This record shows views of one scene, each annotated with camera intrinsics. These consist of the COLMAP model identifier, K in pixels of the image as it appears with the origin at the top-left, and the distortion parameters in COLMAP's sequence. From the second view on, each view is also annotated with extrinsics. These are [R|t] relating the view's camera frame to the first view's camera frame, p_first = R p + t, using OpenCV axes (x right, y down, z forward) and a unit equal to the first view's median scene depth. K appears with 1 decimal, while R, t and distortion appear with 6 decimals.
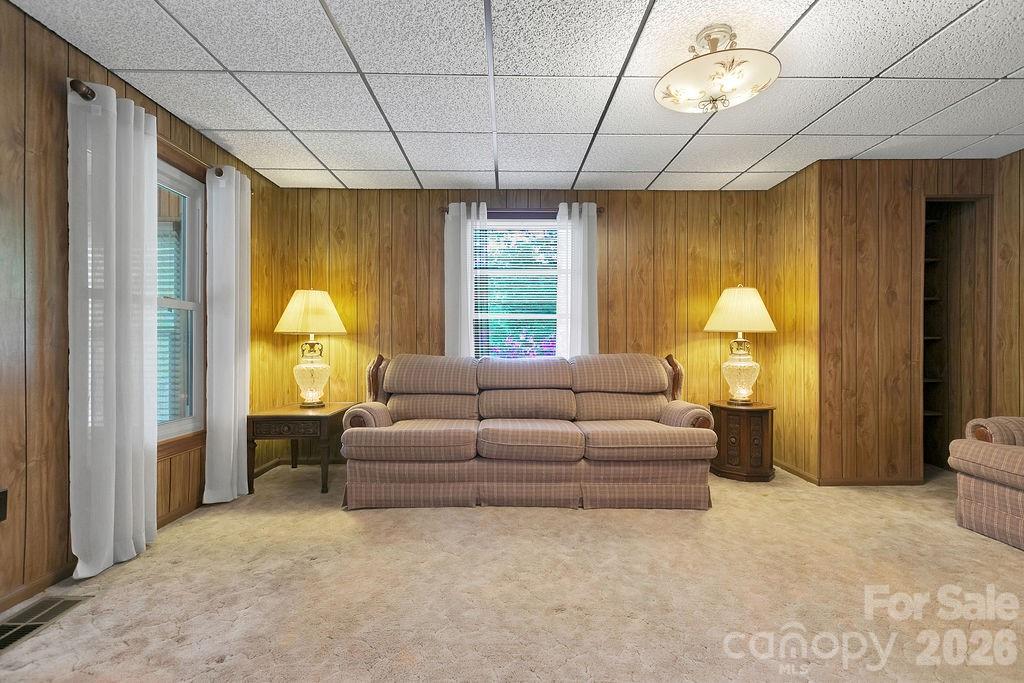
lens RADIAL K [[466.5, 0, 516.8], [0, 466.5, 341.8], [0, 0, 1]] dist [0.003398, 0.000621]
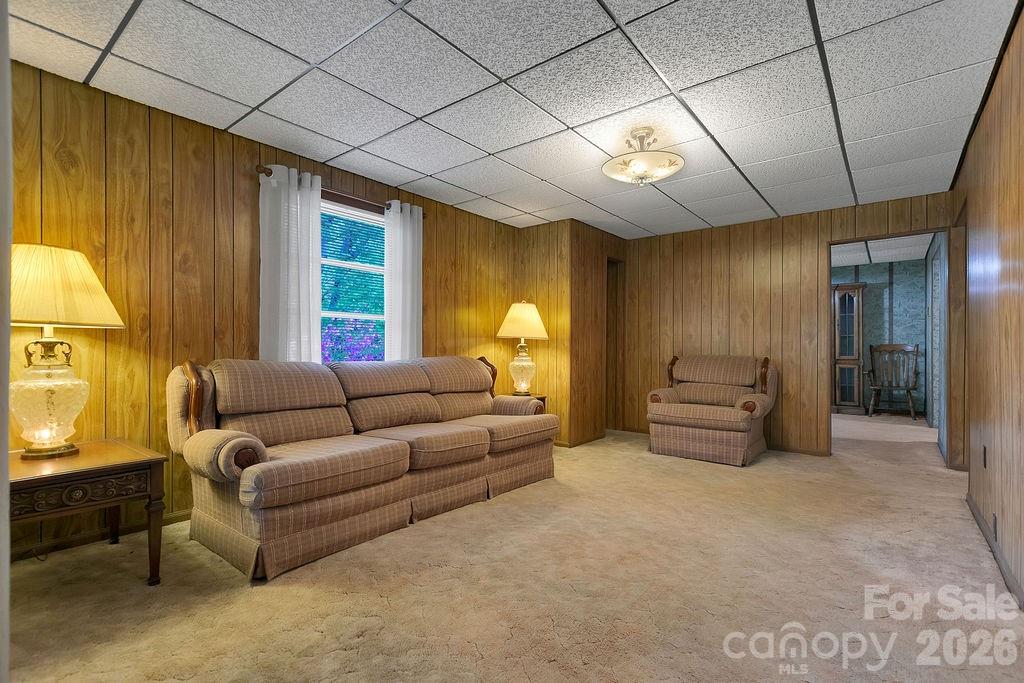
lens RADIAL K [[469.6, 0, 512.3], [0, 469.6, 347.7], [0, 0, 1]] dist [-0.000804, -0.000383]
pose [[0.636851, 0.005402, 0.770968, -0.546939], [-0.008738, 0.999962, 0.000212, 0.004868], [-0.770938, -0.006872, 0.636873, 0.219228]]
